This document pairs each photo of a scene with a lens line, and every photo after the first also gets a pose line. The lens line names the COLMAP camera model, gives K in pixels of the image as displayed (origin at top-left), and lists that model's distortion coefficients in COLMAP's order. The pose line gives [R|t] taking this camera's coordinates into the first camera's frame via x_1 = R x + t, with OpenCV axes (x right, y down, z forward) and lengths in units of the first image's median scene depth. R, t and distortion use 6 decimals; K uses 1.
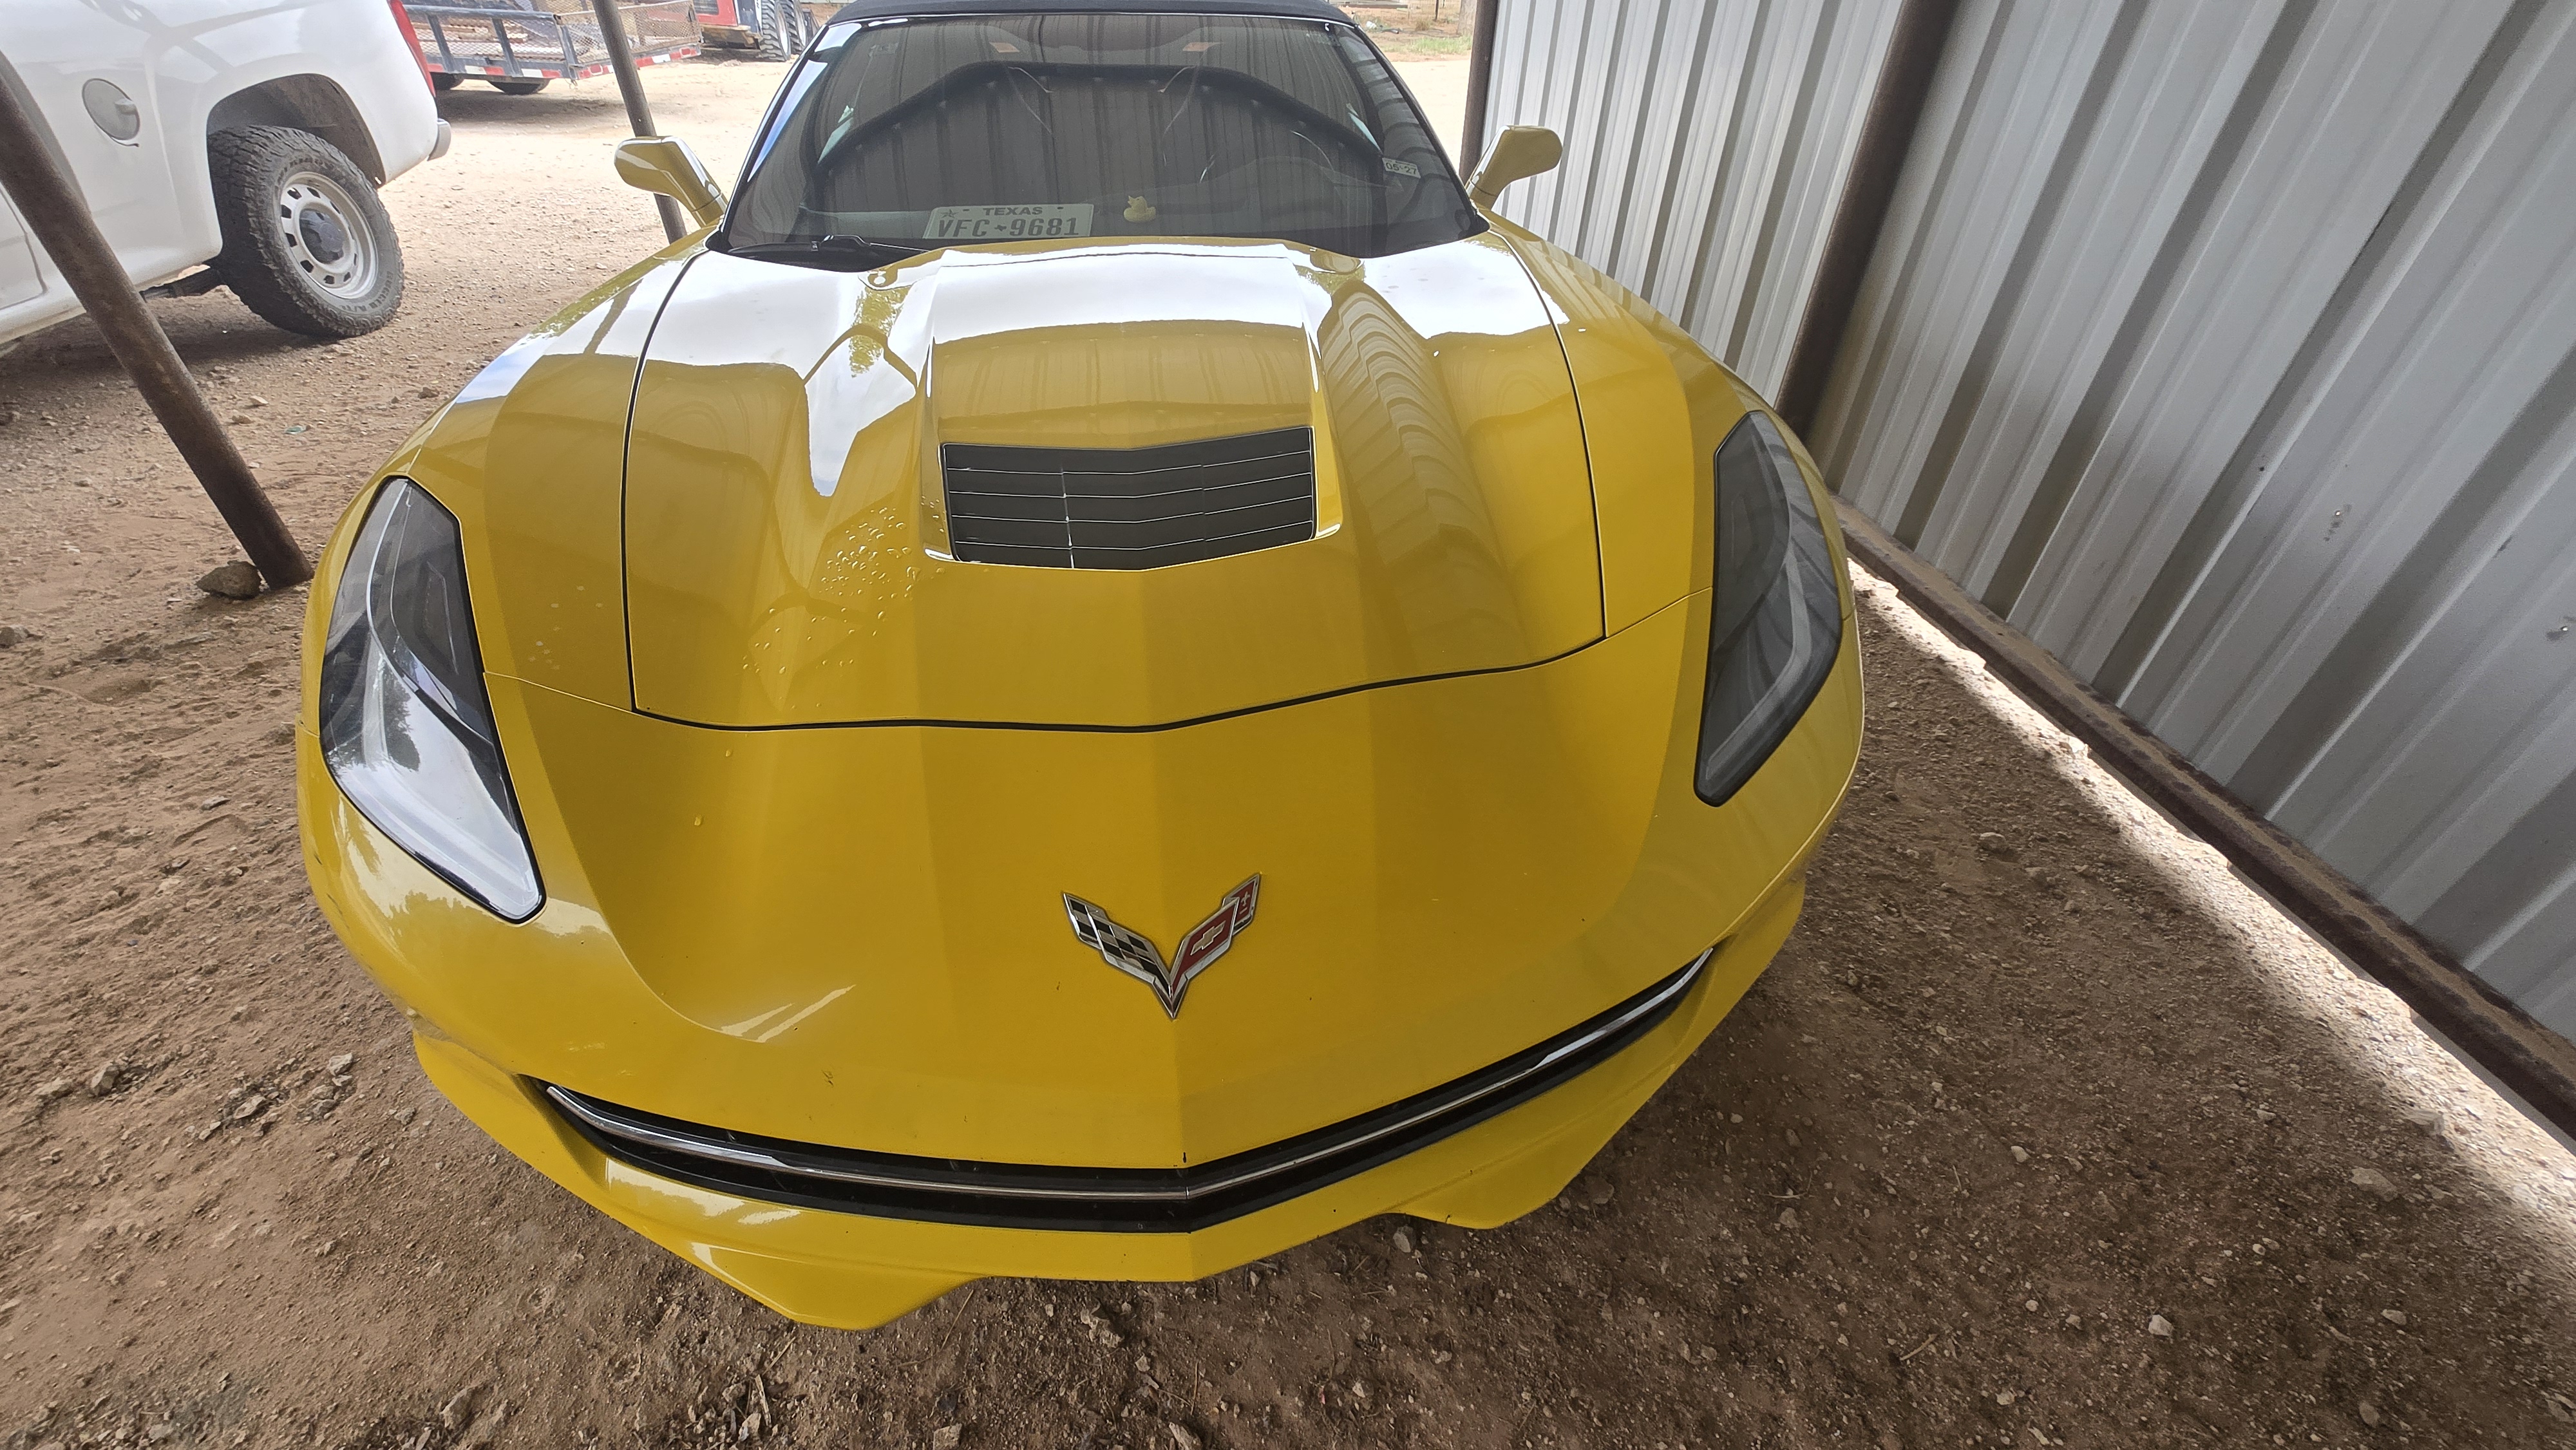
lens RADIAL K [[1005.2, 0, 1292.8], [0, 1005.2, 741.7], [0, 0, 1]] dist [0.000351, 0.000205]
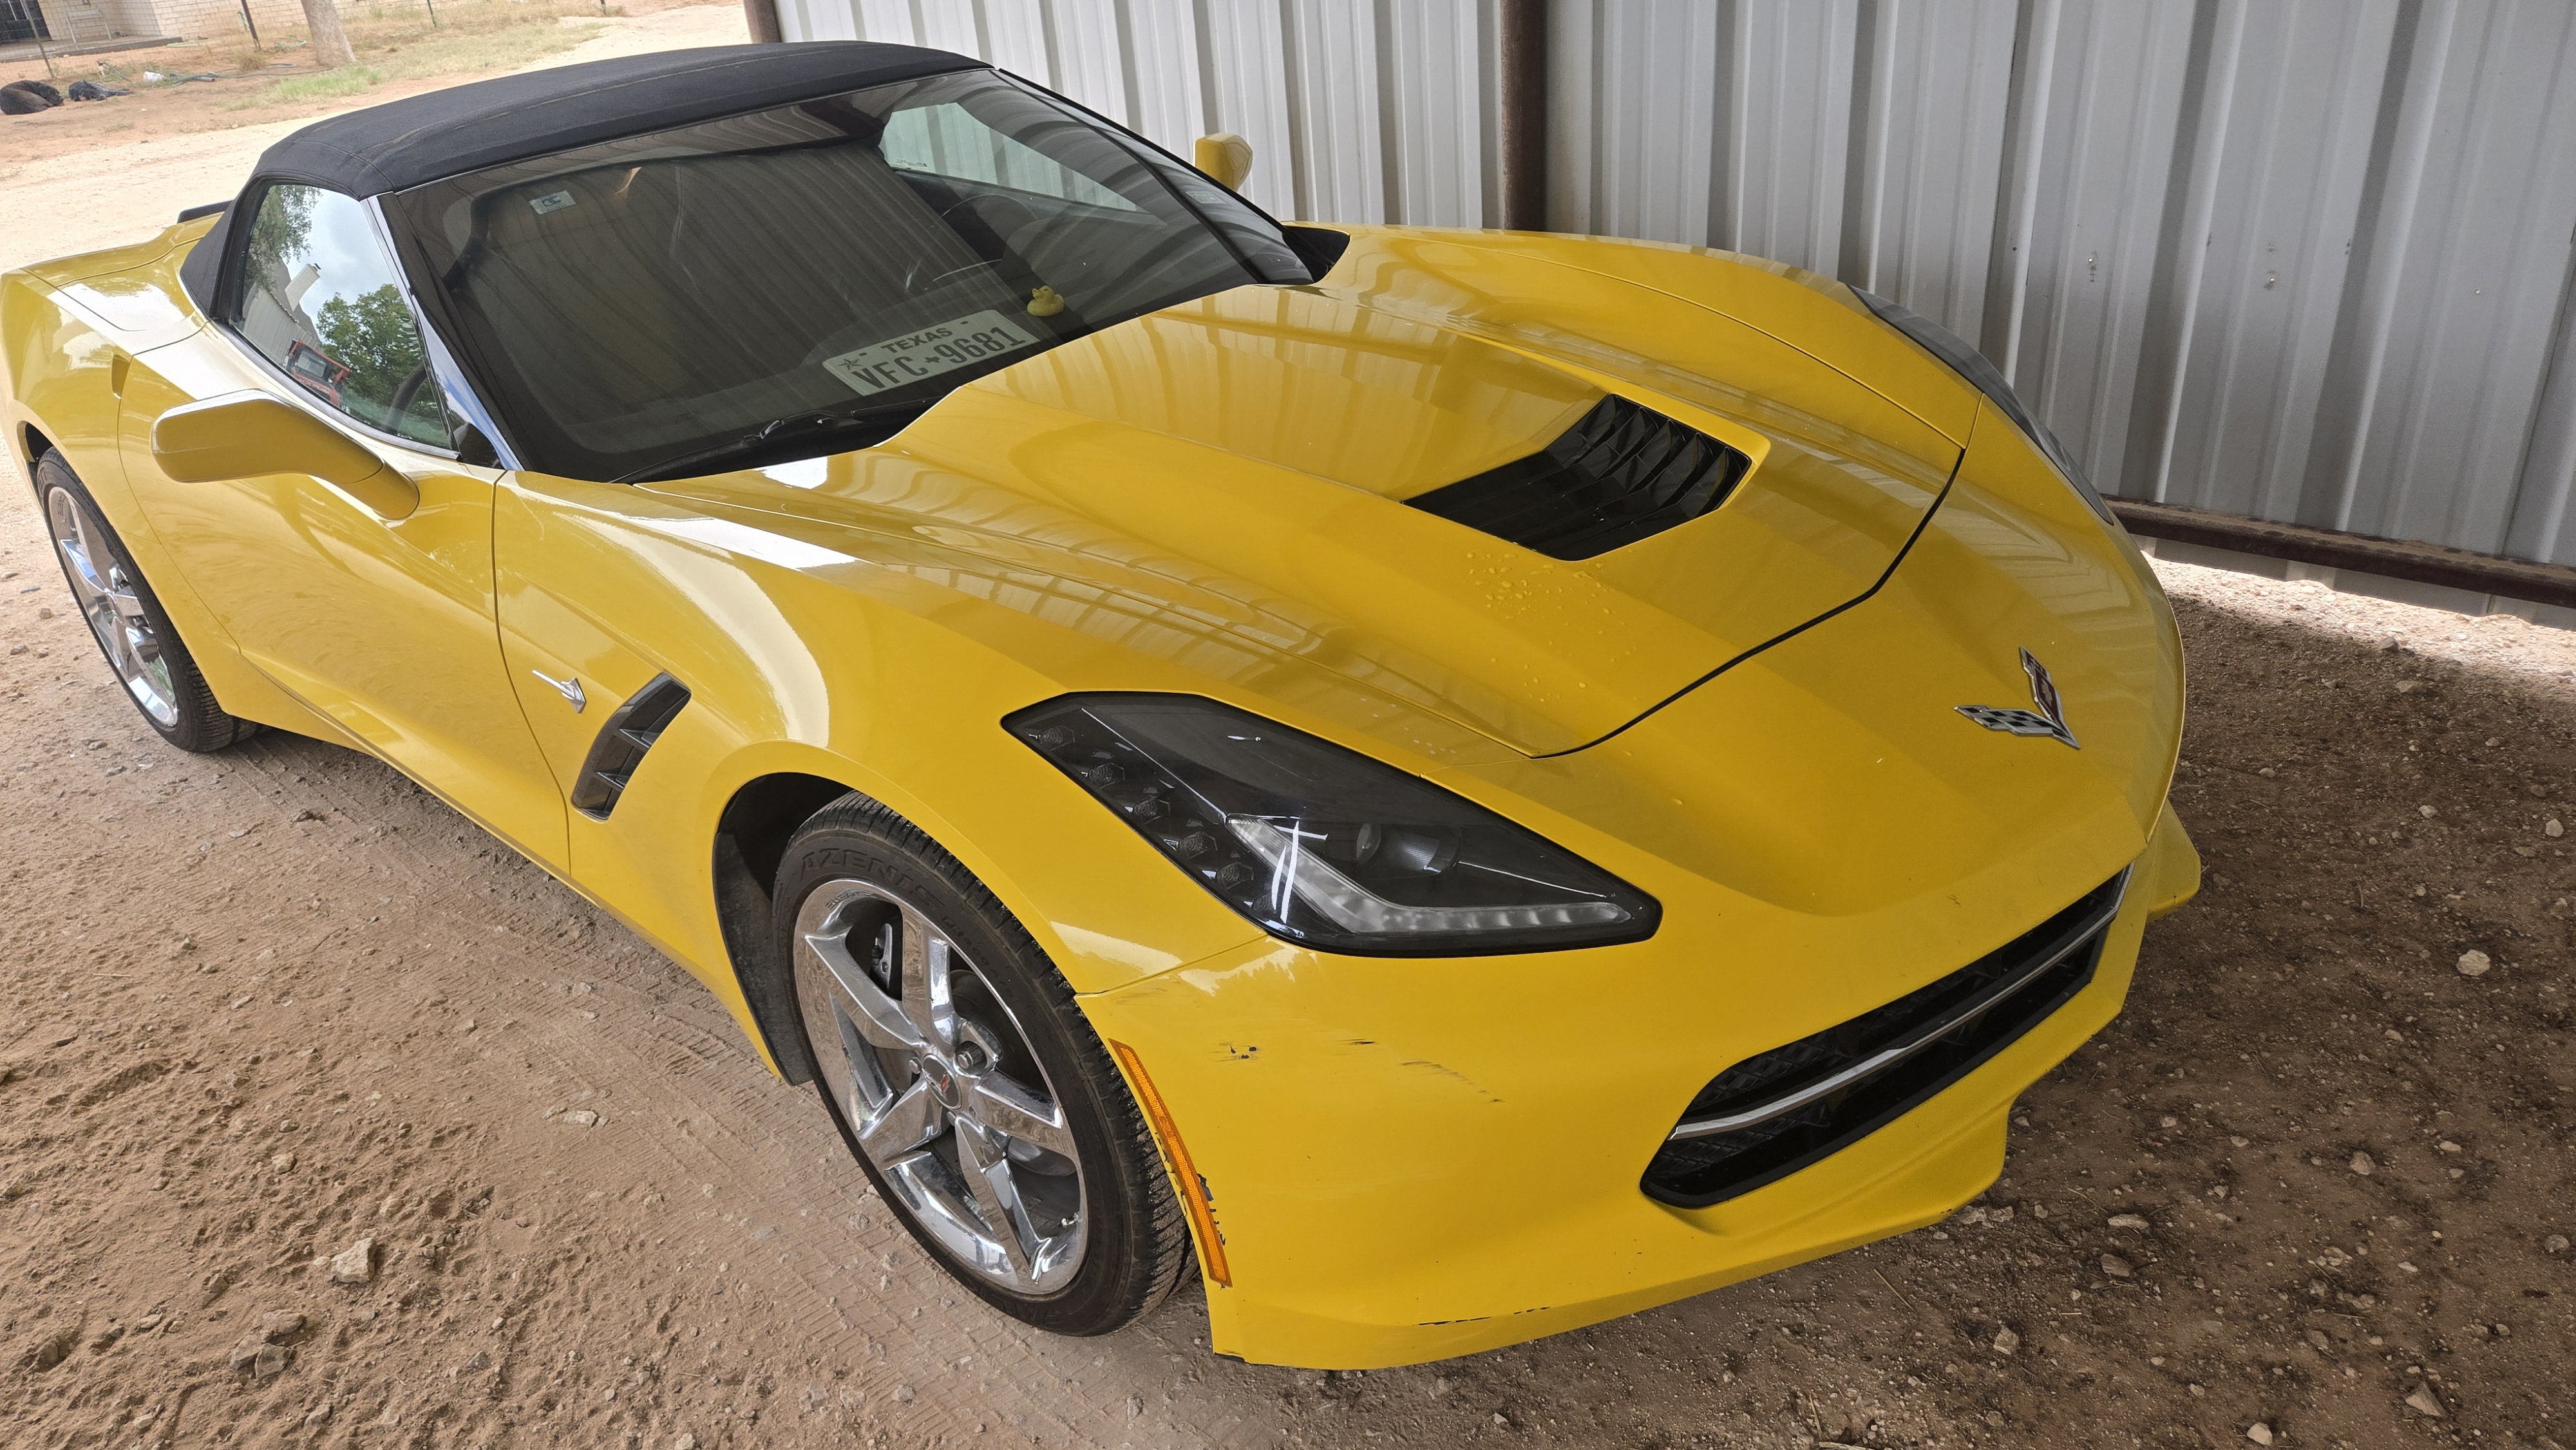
lens RADIAL K [[1707.9, 0, 1283.4], [0, 1707.9, 716.1], [0, 0, 1]] dist [0.012653, -0.000956]
pose [[0.770677, -0.365561, 0.521941, -1.290952], [0.471243, 0.878307, -0.080664, -0.034827], [-0.428937, 0.308127, 0.849159, -0.256948]]
